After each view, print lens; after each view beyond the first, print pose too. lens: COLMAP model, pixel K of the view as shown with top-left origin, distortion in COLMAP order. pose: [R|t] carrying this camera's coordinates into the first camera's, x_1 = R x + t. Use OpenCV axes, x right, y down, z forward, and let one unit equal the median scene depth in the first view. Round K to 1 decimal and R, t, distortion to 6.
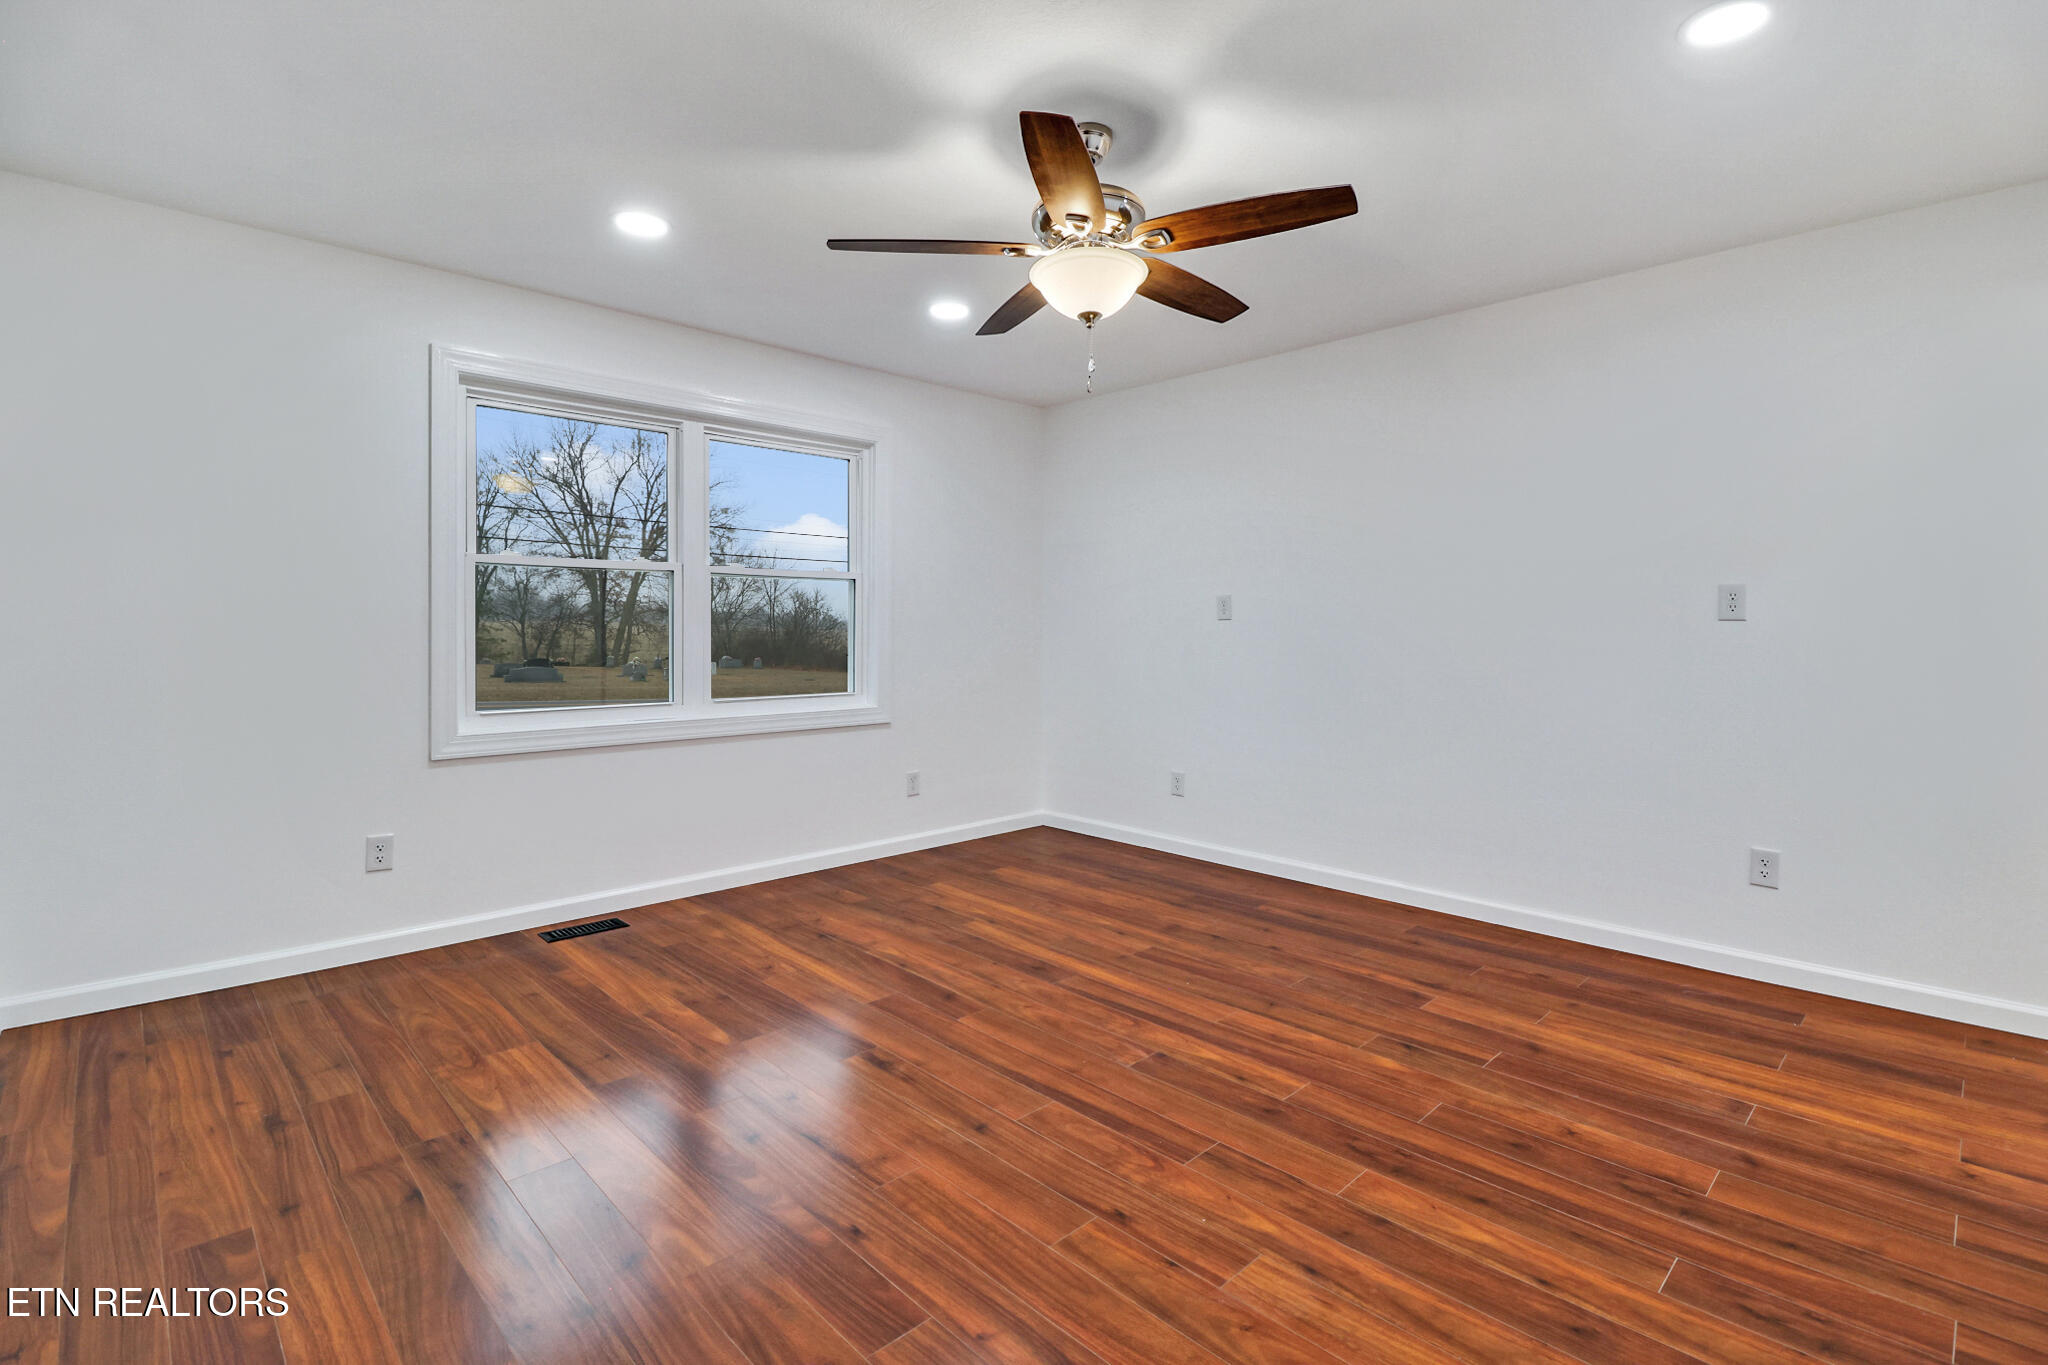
lens RADIAL K [[947.3, 0, 1030.3], [0, 947.3, 645.2], [0, 0, 1]] dist [-0.001550, -0.006377]
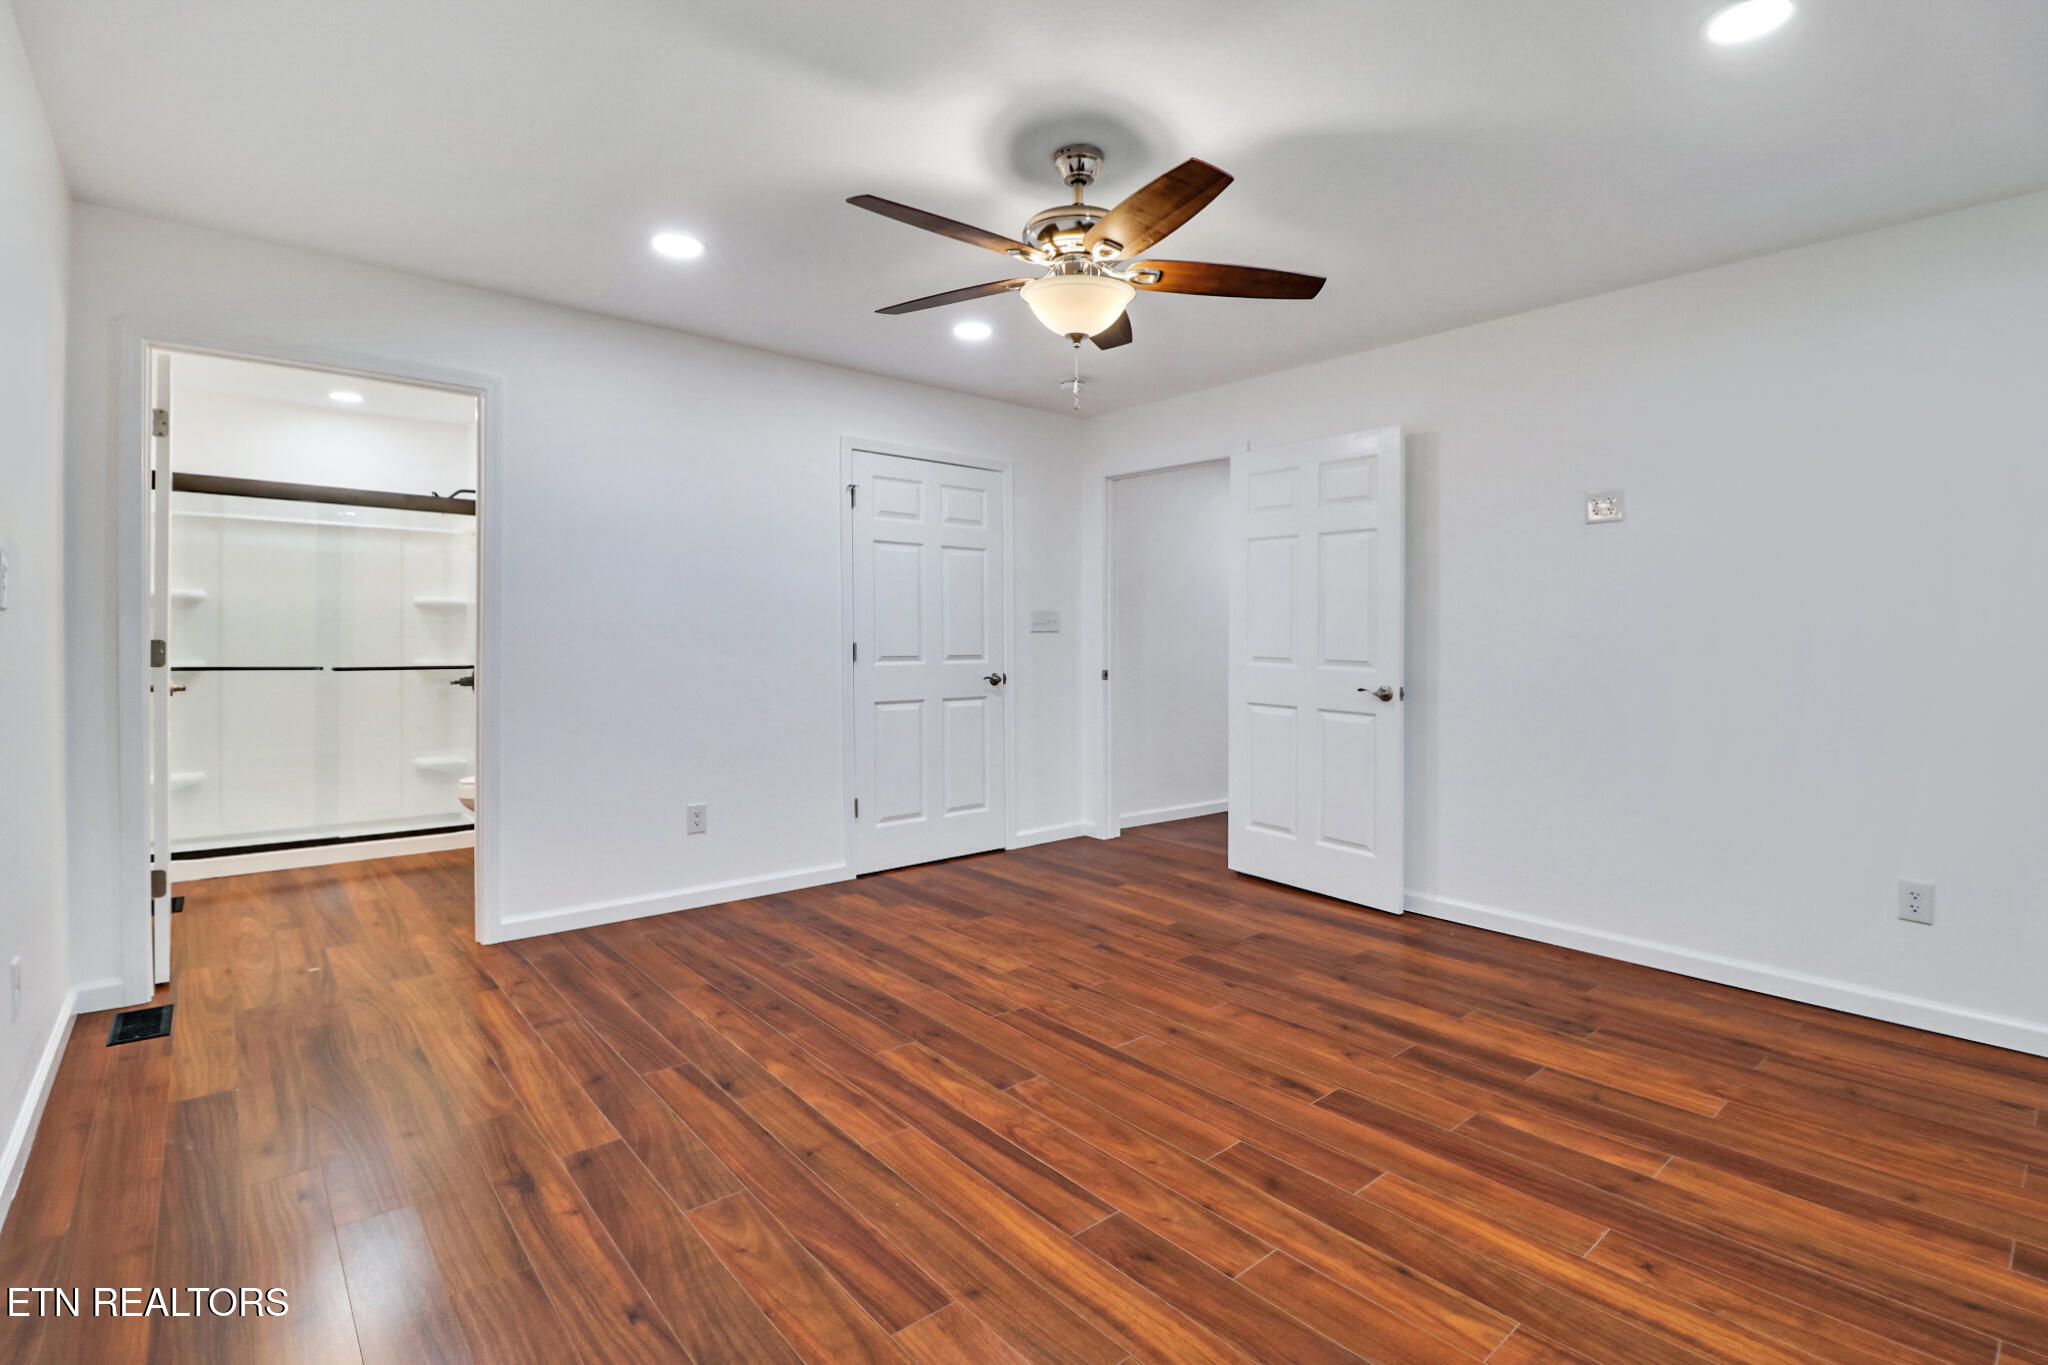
lens RADIAL K [[947.3, 0, 1030.3], [0, 947.3, 645.2], [0, 0, 1]] dist [-0.001550, -0.006377]
pose [[-0.997939, -0.012169, 0.063007, 0.055483], [-0.011106, 0.999790, 0.017201, -0.021924], [-0.063204, 0.016466, -0.997865, 1.955934]]
